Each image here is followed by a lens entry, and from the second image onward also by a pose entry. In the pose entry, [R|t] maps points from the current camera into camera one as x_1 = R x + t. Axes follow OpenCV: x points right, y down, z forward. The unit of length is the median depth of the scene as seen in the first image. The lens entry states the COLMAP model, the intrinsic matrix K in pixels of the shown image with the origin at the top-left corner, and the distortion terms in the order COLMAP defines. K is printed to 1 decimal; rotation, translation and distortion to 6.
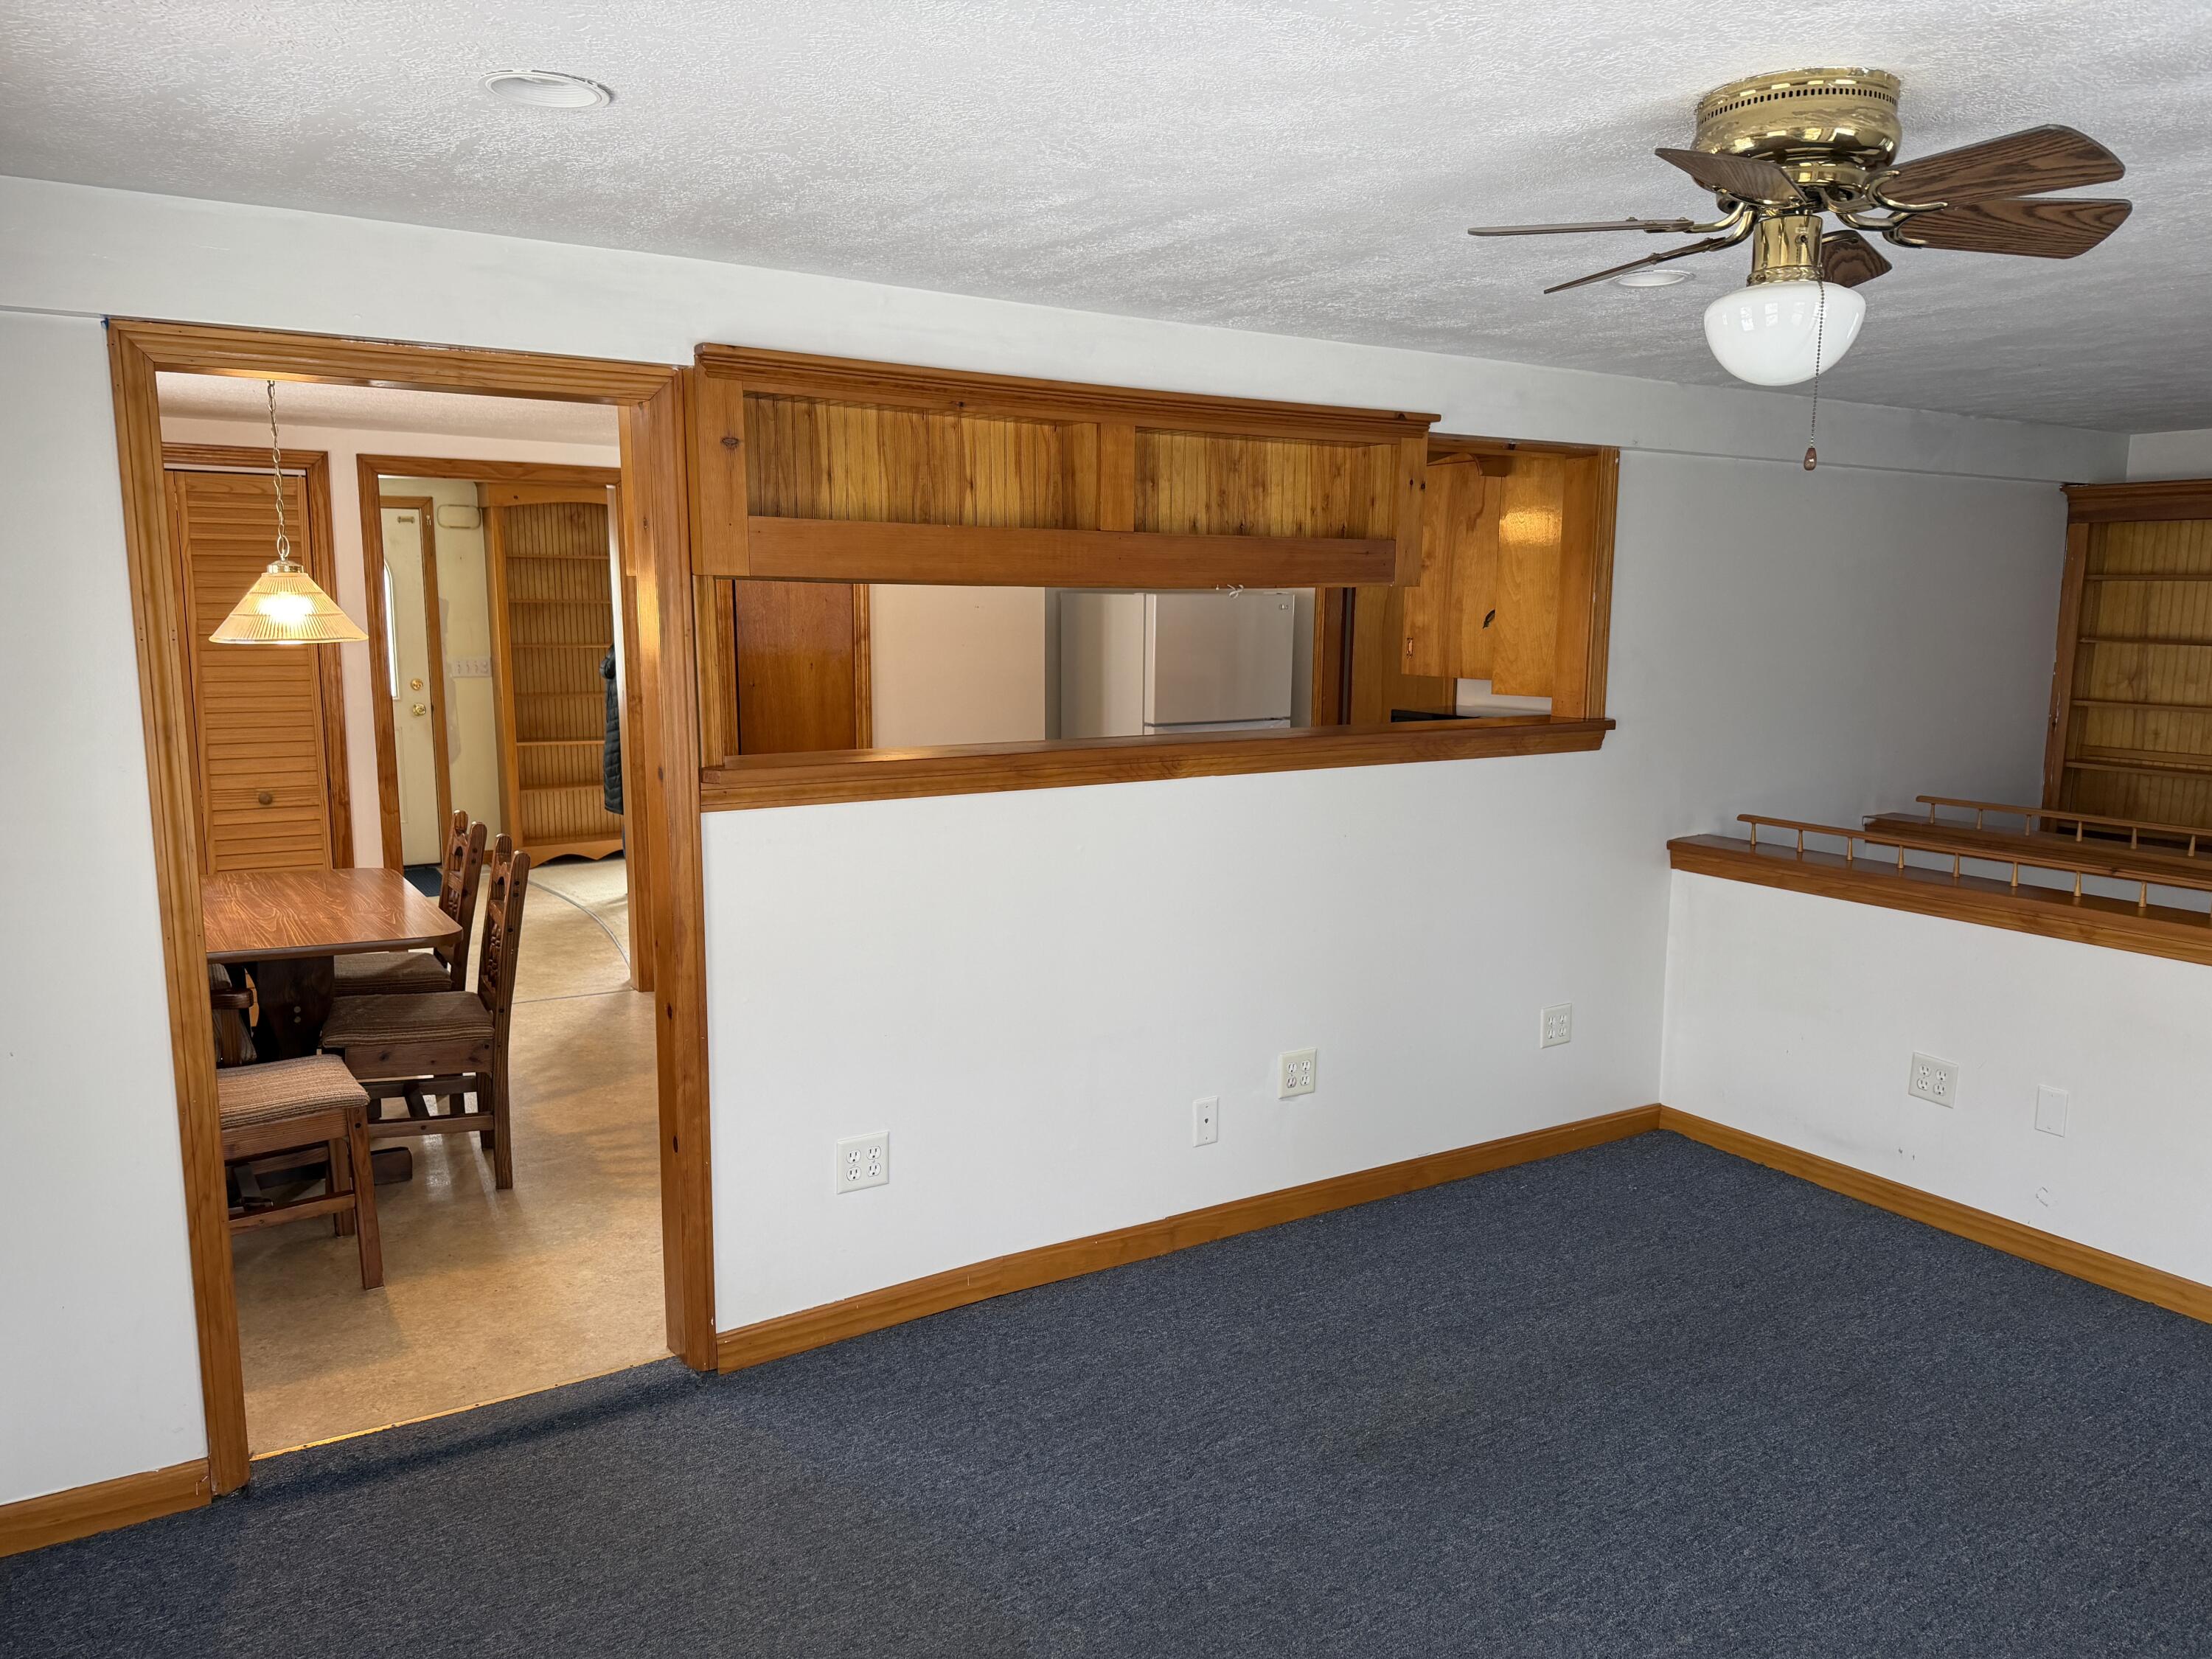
lens RADIAL K [[1551.8, 0, 1109.1], [0, 1551.8, 850.1], [0, 0, 1]] dist [0.058756, -0.082912]
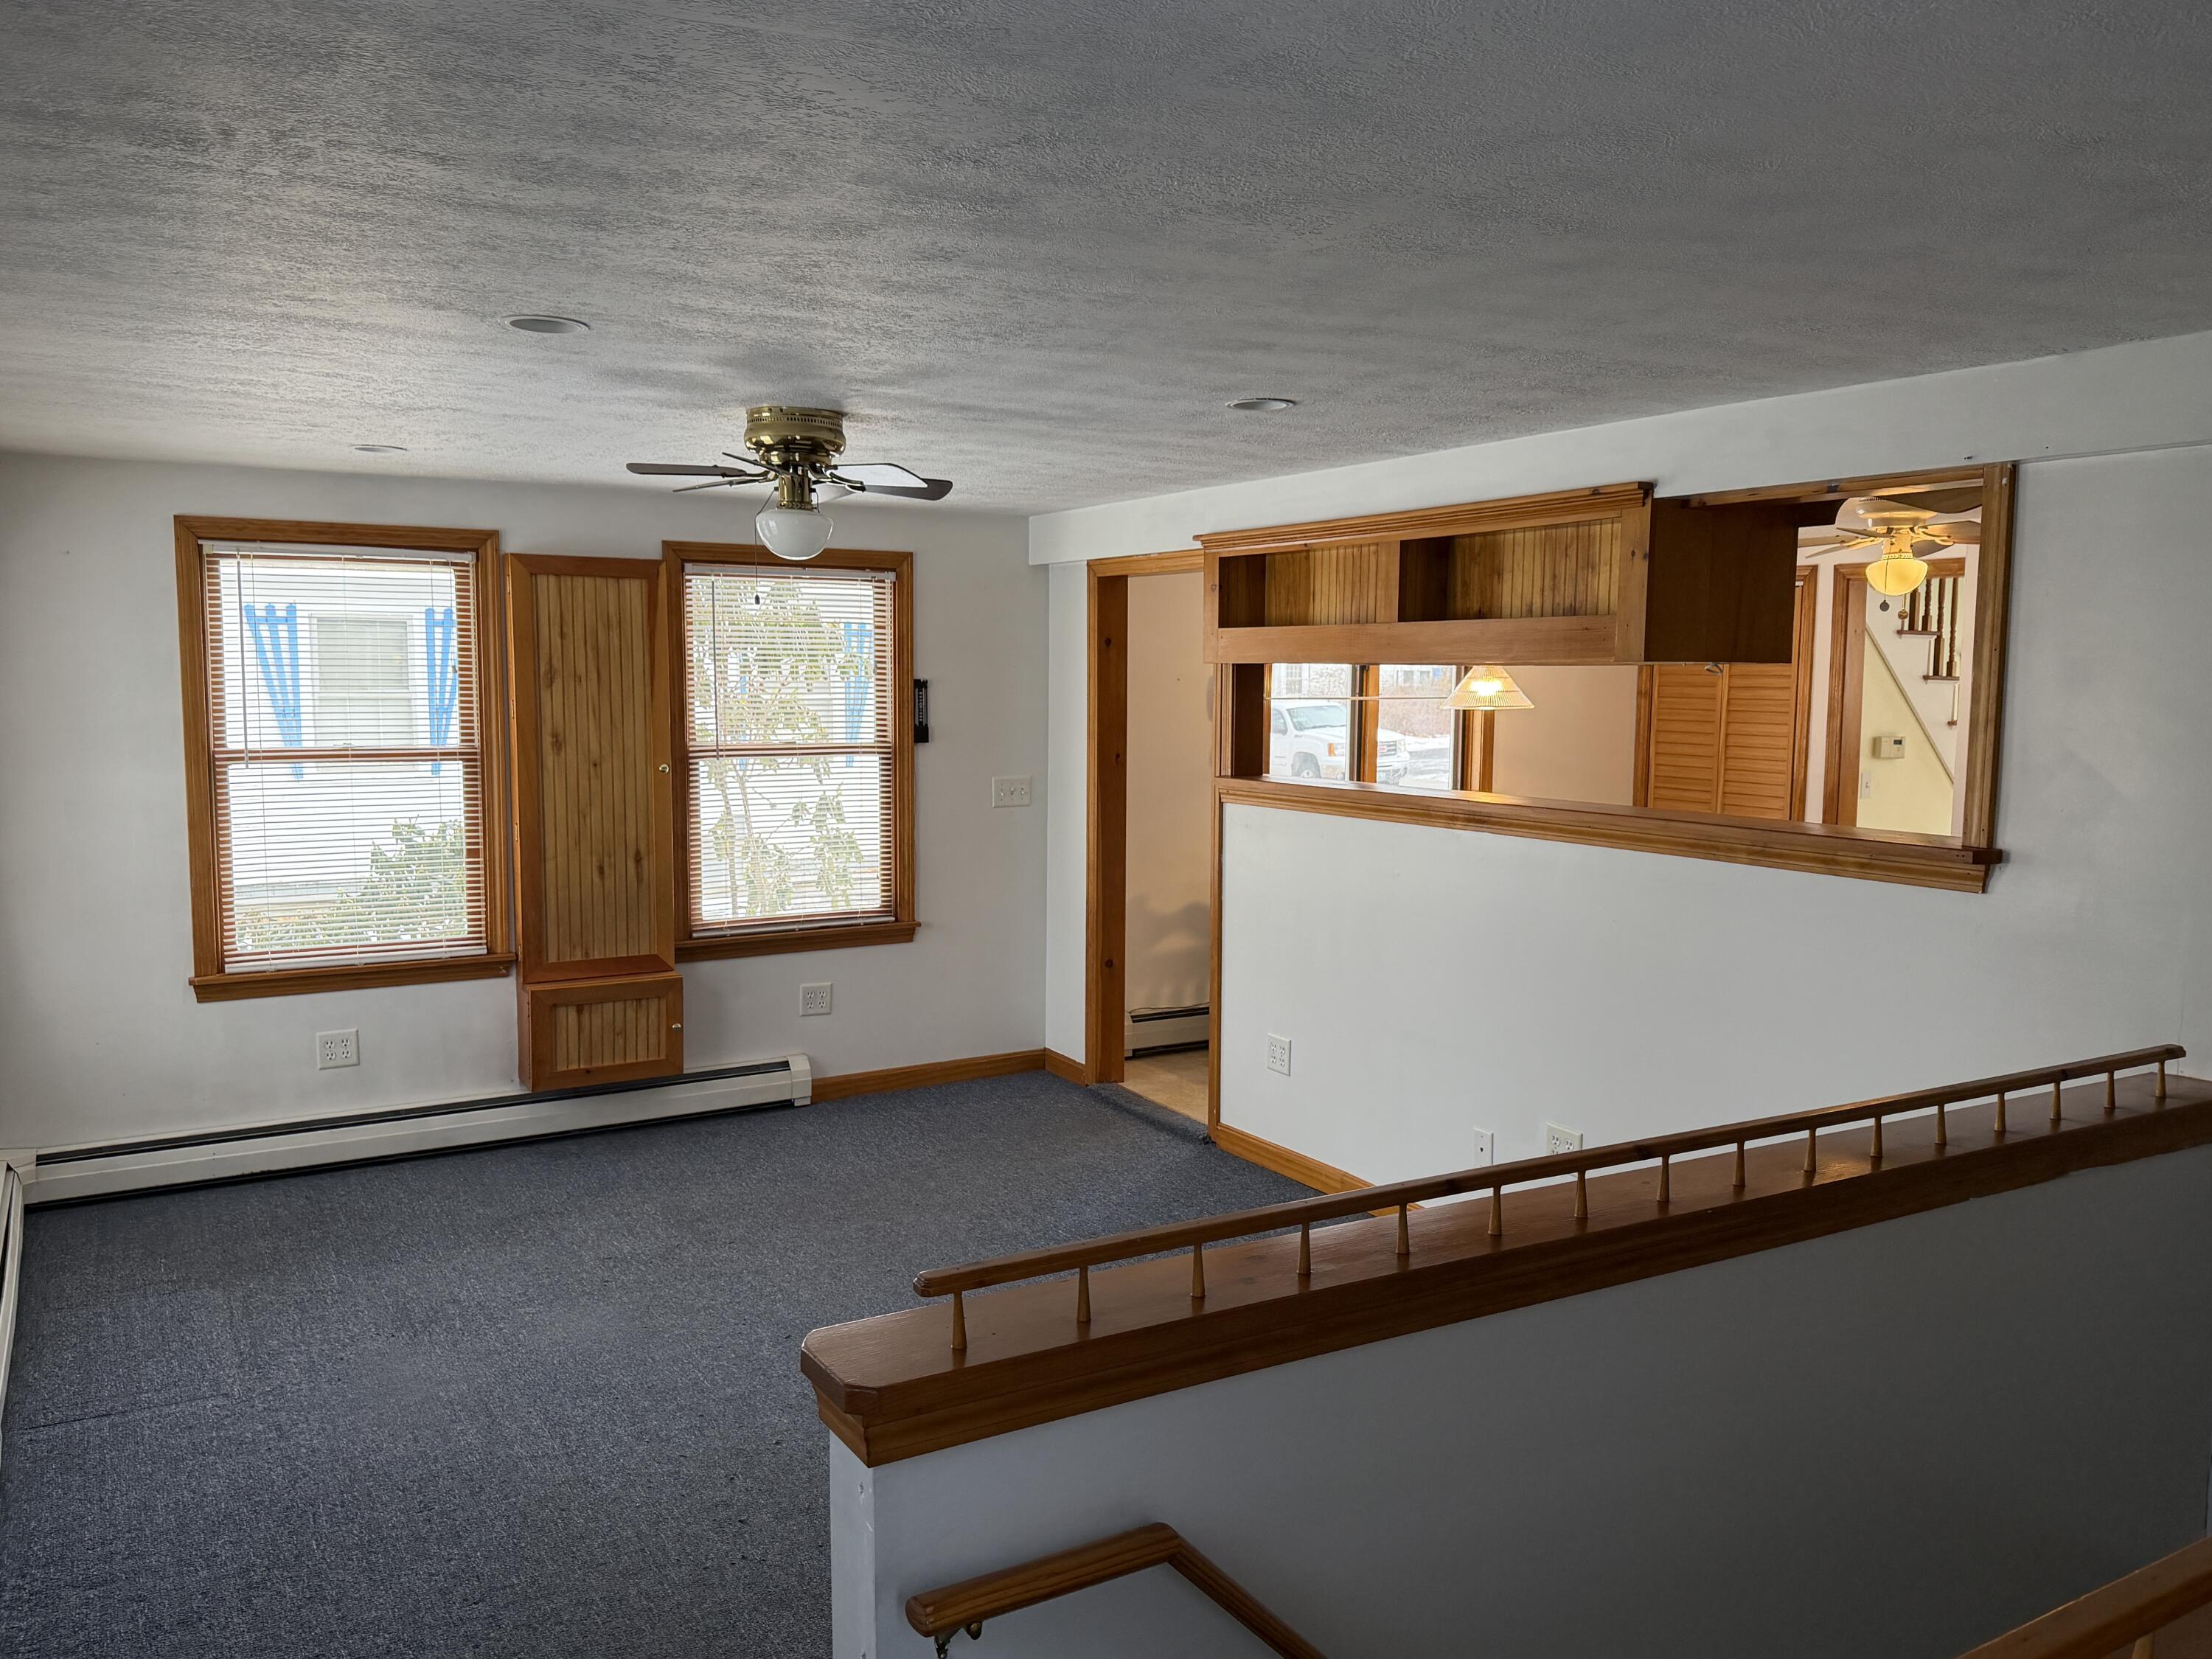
lens RADIAL K [[1663.8, 0, 1103.4], [0, 1663.8, 834.4], [0, 0, 1]] dist [-0.000791, -0.000733]
pose [[-0.036118, 0.090737, -0.995220, 1.261581], [-0.162646, 0.982058, 0.095439, -0.114609], [0.986023, 0.165315, -0.020712, 0.749690]]
